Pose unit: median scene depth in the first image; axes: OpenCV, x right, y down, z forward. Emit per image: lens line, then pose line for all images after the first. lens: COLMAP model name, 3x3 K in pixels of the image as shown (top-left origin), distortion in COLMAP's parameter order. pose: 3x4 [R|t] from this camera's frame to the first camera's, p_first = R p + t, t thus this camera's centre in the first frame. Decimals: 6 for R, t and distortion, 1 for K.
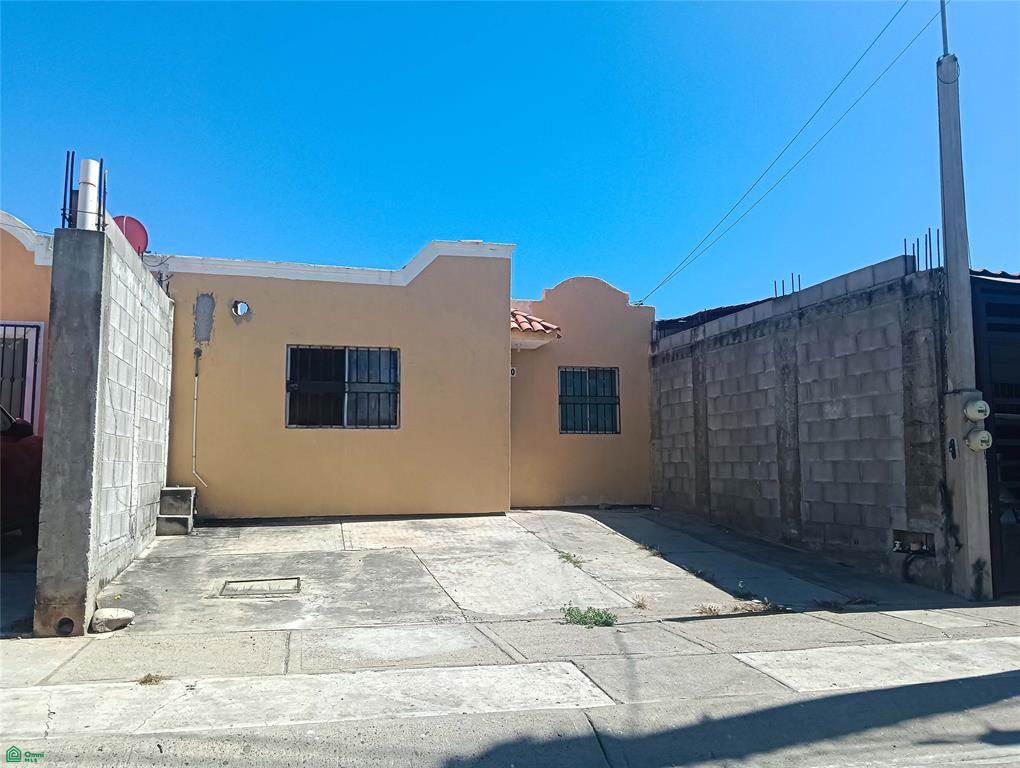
lens RADIAL K [[836.3, 0, 514.4], [0, 836.3, 384.3], [0, 0, 1]] dist [0.094903, -0.206499]
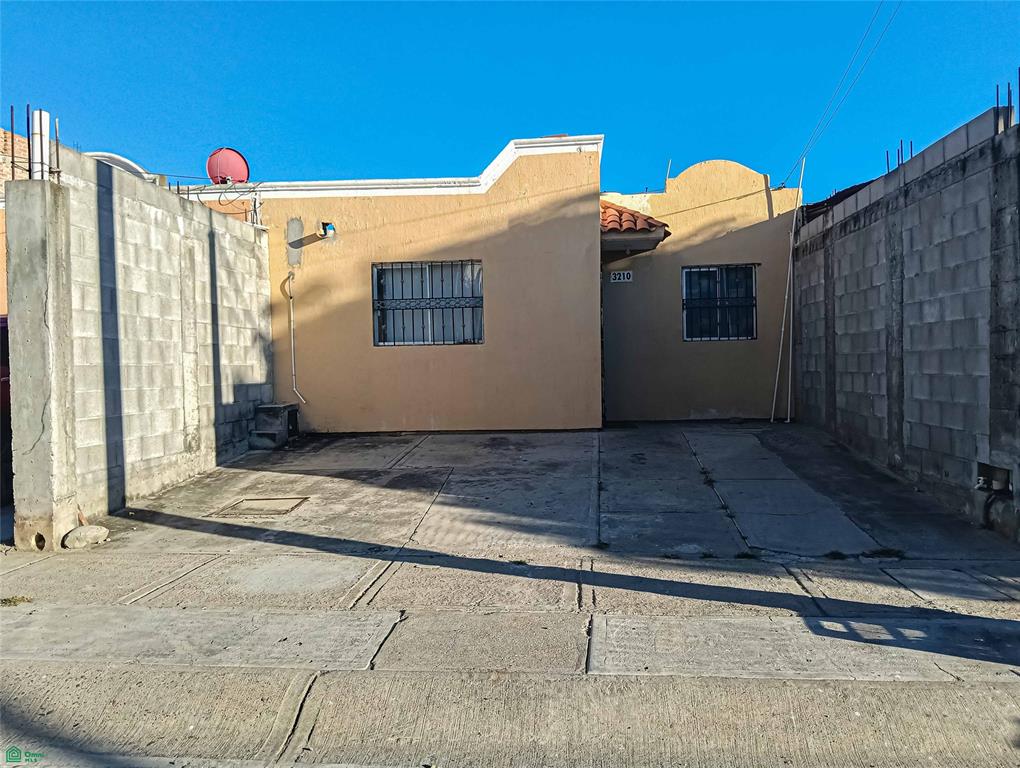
lens RADIAL K [[848.3, 0, 510.0], [0, 848.3, 384.0], [0, 0, 1]] dist [-0.005811, -0.007851]
pose [[0.944523, -0.008575, -0.328333, 0.266910], [0.048394, 0.992381, 0.113300, -0.011879], [0.324860, -0.122904, 0.937742, 0.106327]]
